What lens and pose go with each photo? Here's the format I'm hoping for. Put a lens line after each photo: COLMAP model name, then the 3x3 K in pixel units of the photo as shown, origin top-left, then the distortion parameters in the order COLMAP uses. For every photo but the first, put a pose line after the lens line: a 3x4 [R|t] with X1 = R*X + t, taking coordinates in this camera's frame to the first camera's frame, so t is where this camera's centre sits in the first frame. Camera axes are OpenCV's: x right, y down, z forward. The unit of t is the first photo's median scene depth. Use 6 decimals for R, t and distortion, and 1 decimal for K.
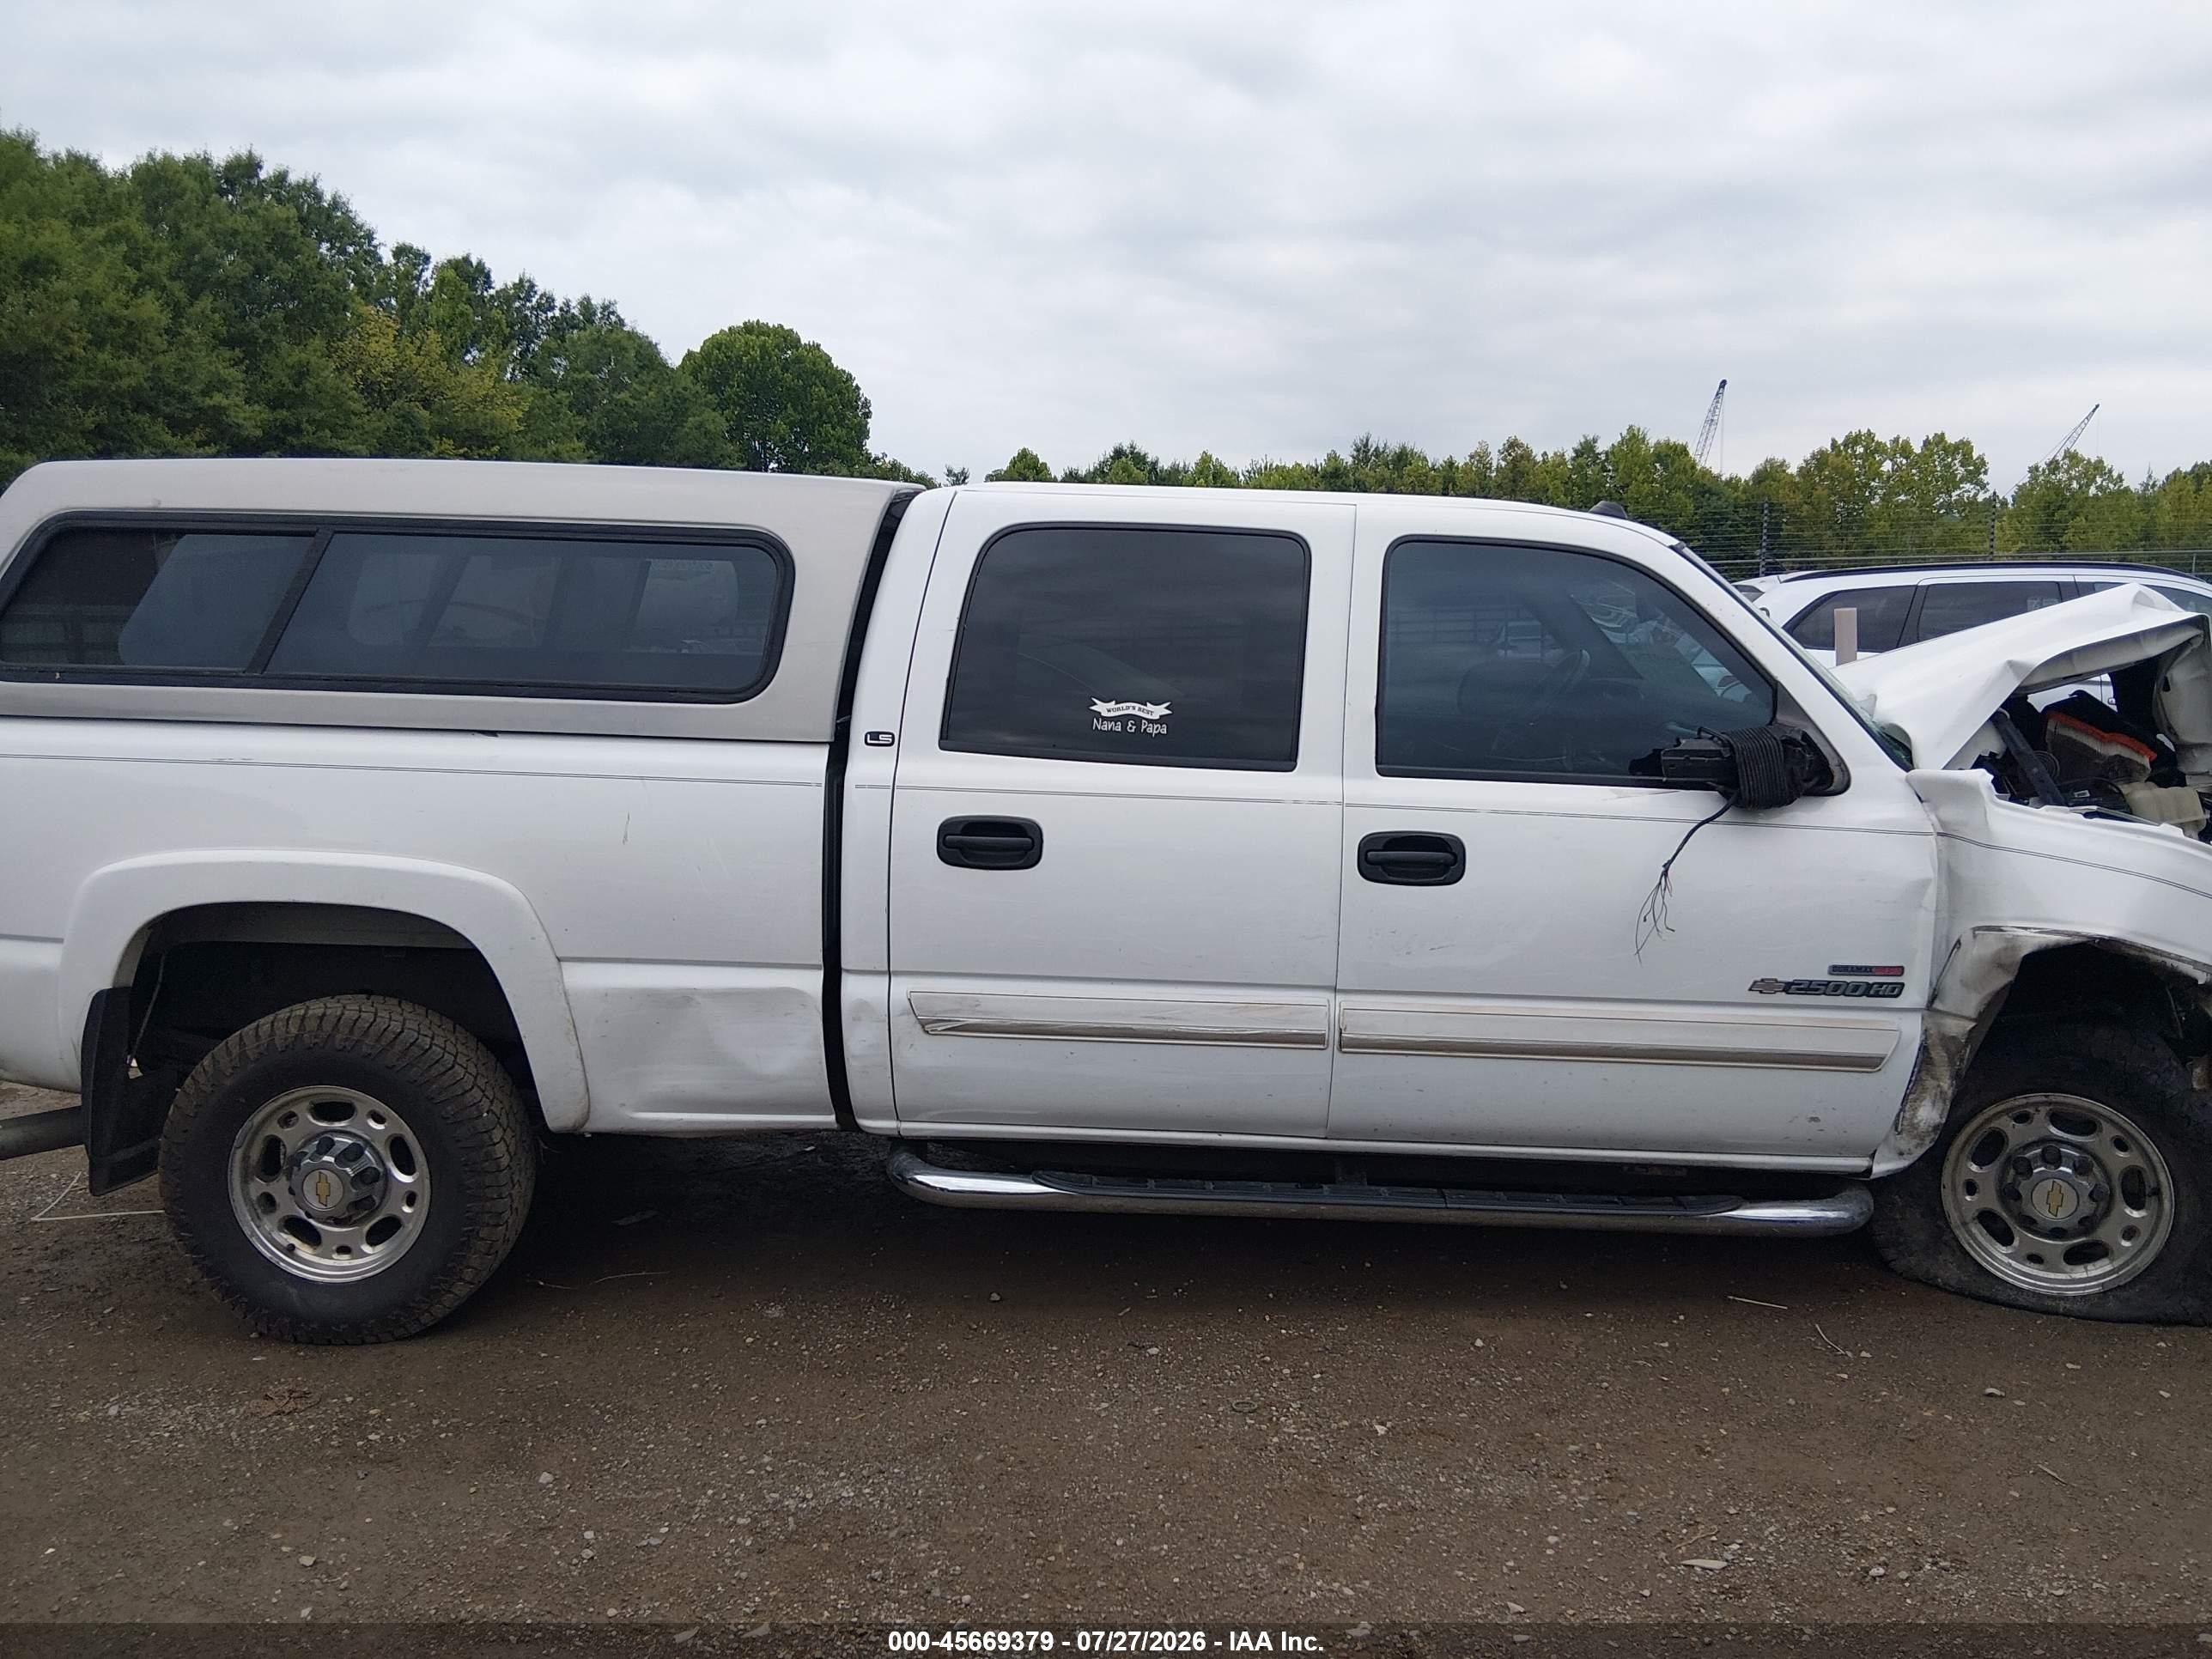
lens RADIAL K [[1676.0, 0, 1111.0], [0, 1676.0, 834.7], [0, 0, 1]] dist [0.069746, -0.106877]
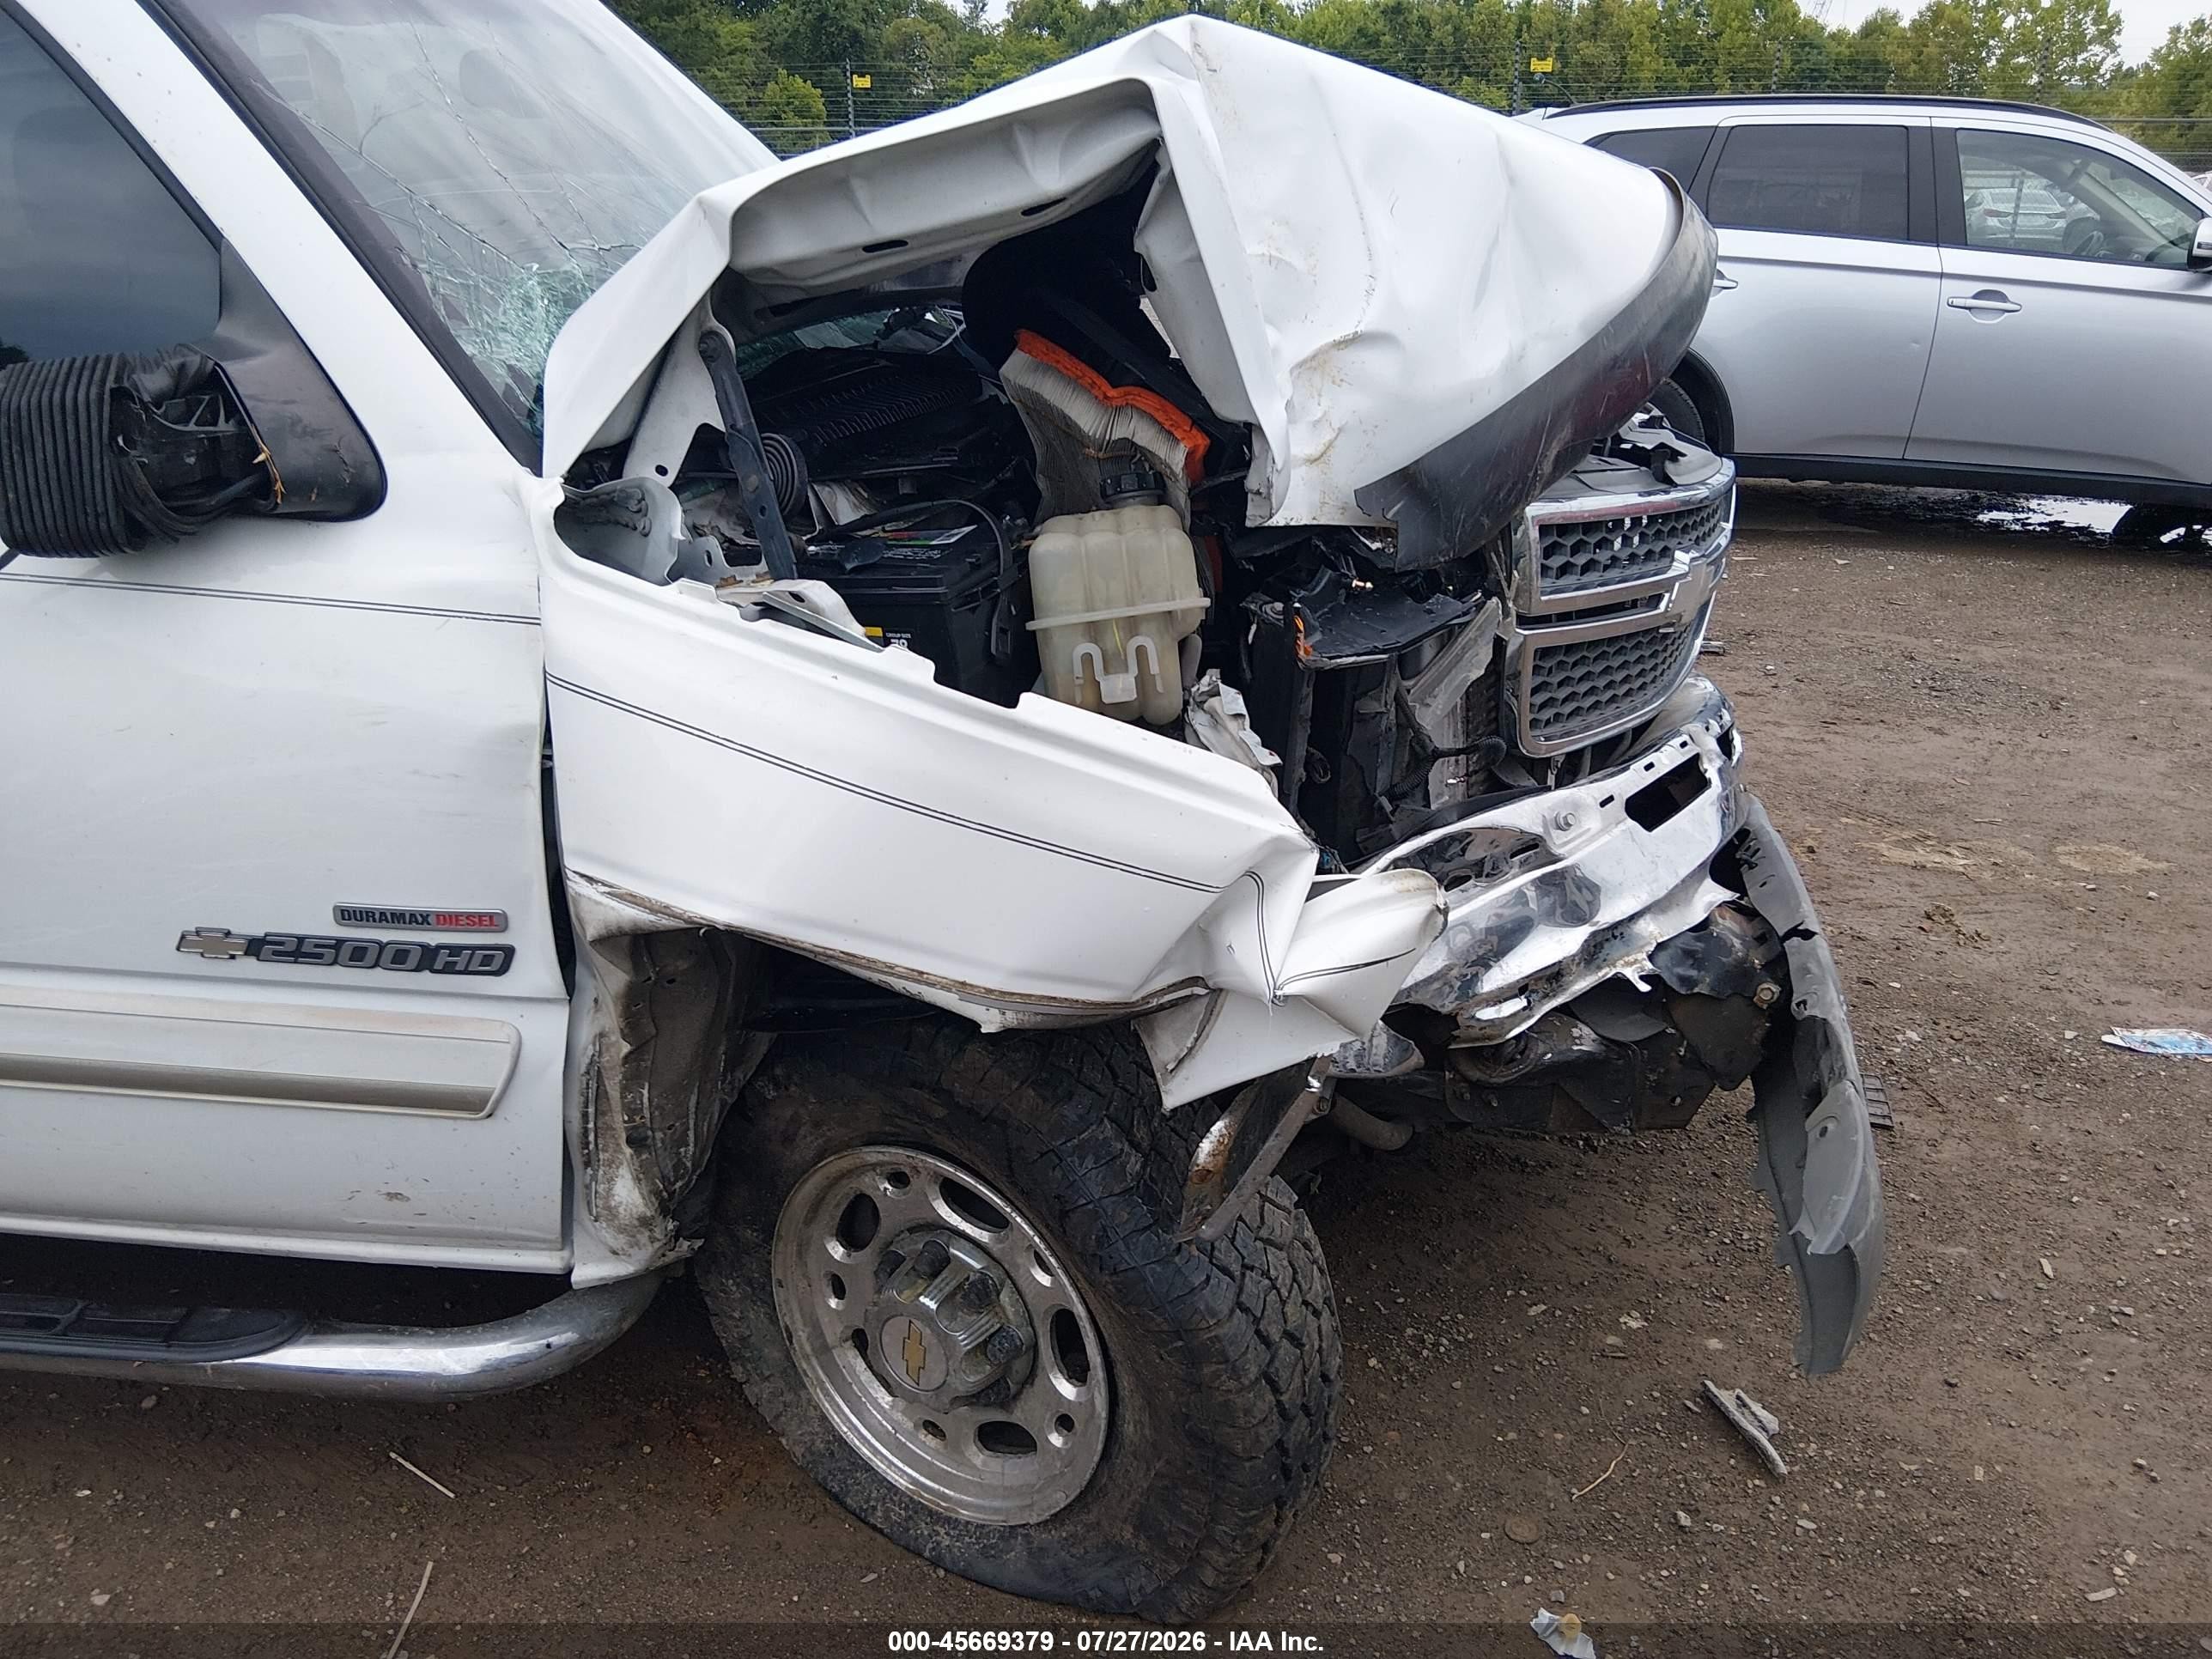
lens RADIAL K [[1744.2, 0, 1102.9], [0, 1744.2, 791.3], [0, 0, 1]] dist [-0.086423, 0.082568]
pose [[0.999011, 0.037342, -0.024147, 0.596931], [-0.031190, 0.975433, 0.218079, -0.055491], [0.031698, -0.217110, 0.975632, 0.525505]]
